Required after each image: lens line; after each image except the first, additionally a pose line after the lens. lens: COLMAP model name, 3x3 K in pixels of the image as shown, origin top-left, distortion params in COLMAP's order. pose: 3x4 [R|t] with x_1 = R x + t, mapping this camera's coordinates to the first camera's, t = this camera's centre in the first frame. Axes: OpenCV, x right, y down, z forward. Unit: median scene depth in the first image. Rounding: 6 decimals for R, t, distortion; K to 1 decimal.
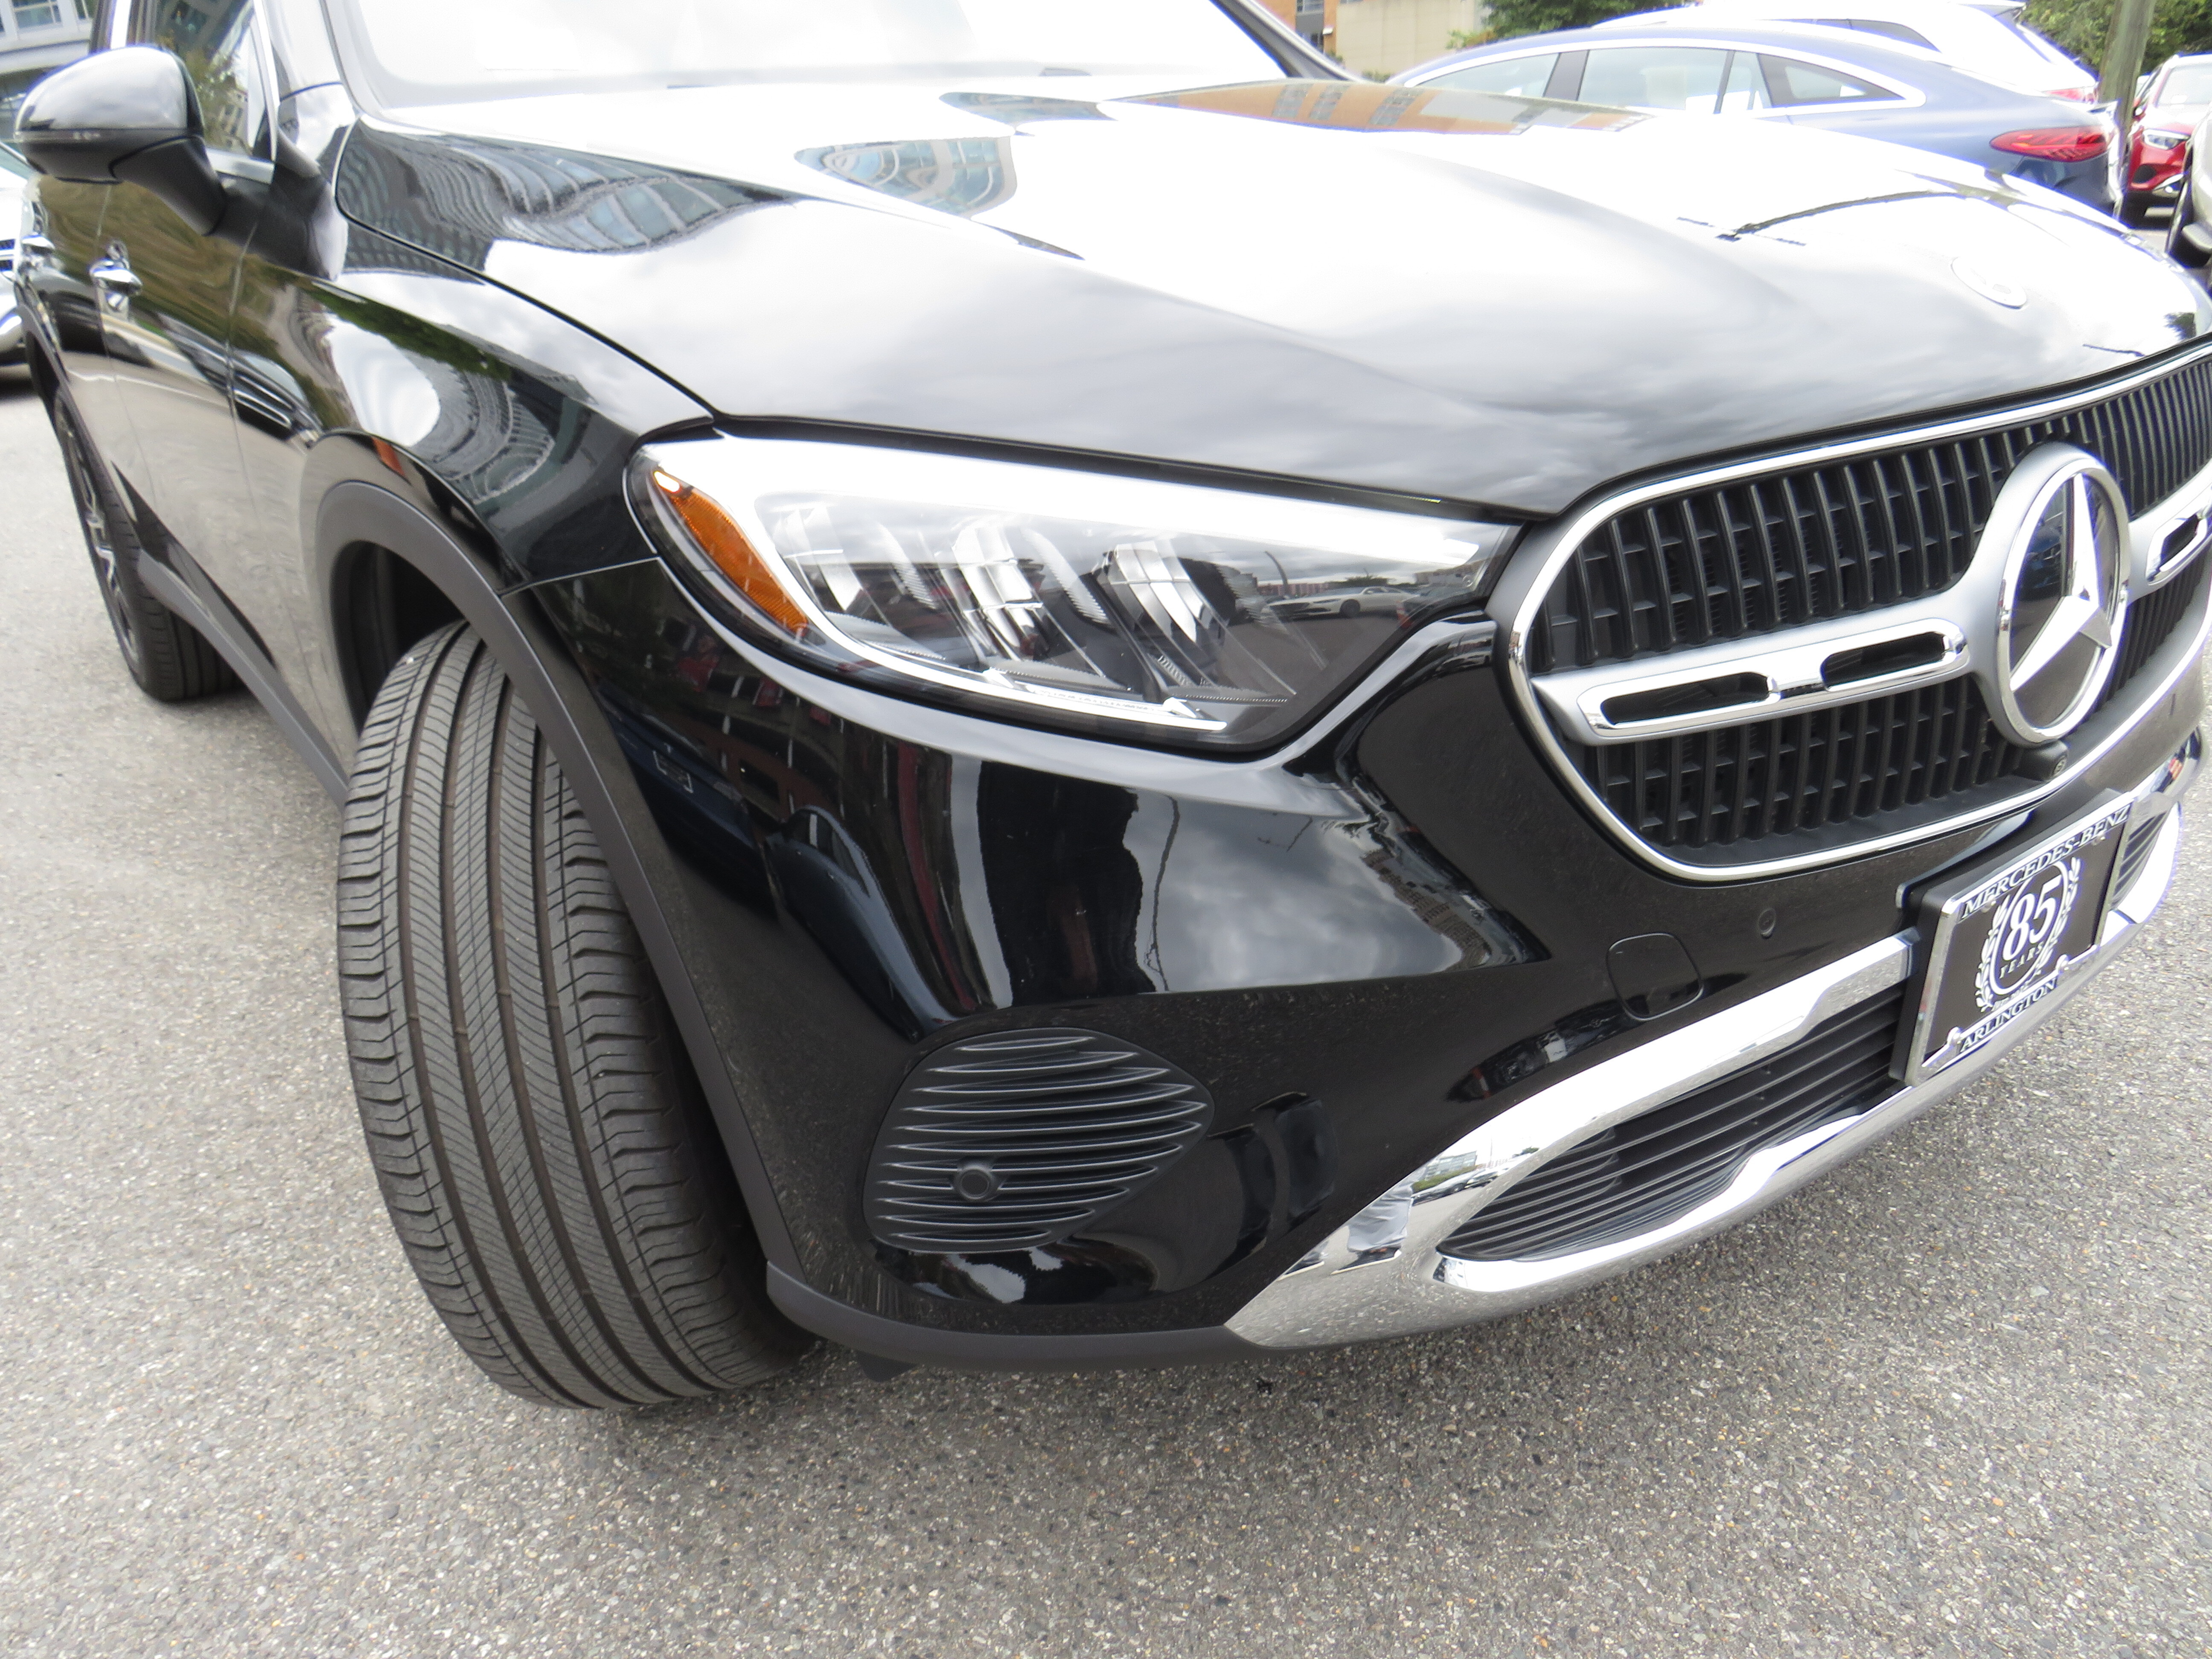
lens RADIAL K [[1616.5, 0, 1106.0], [0, 1616.5, 829.5], [0, 0, 1]] dist [-0.038992, 0.033278]
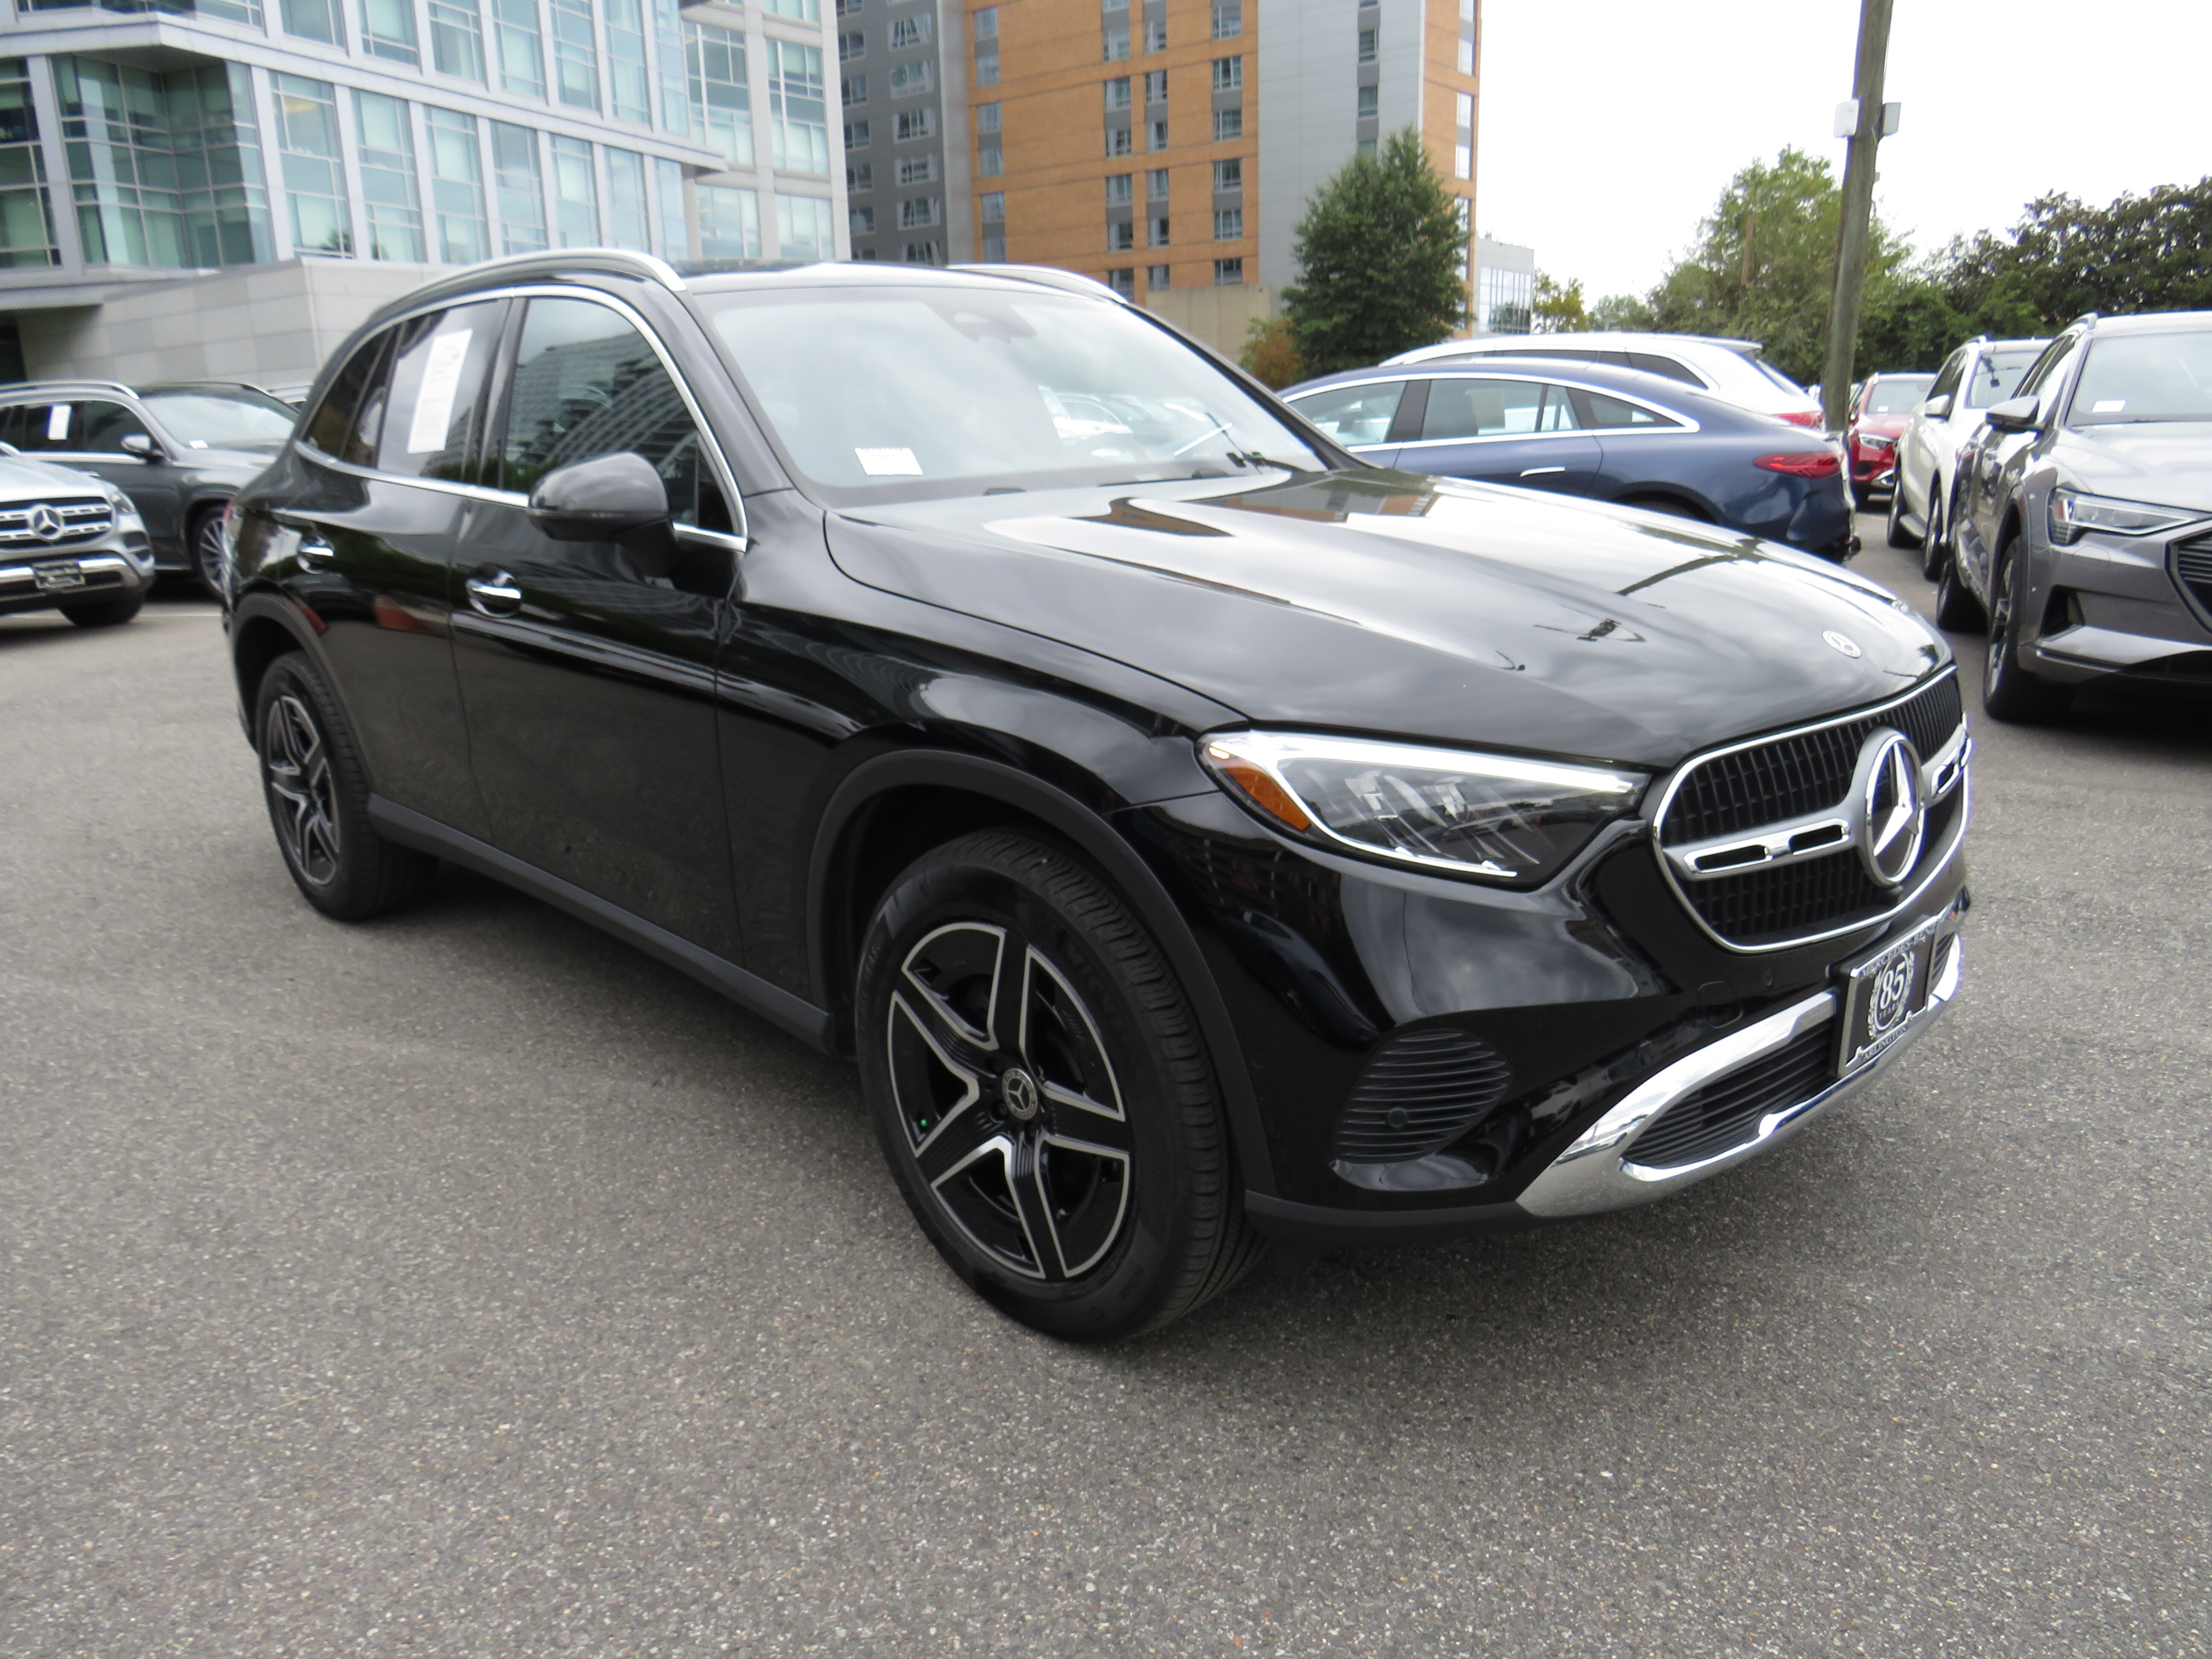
lens RADIAL K [[1657.3, 0, 1087.0], [0, 1657.3, 841.3], [0, 0, 1]] dist [-0.072247, 0.075285]
pose [[0.993250, -0.012052, 0.115364, -0.505737], [0.028119, 0.989937, -0.138684, 0.119837], [-0.112532, 0.140992, 0.983594, -0.692351]]
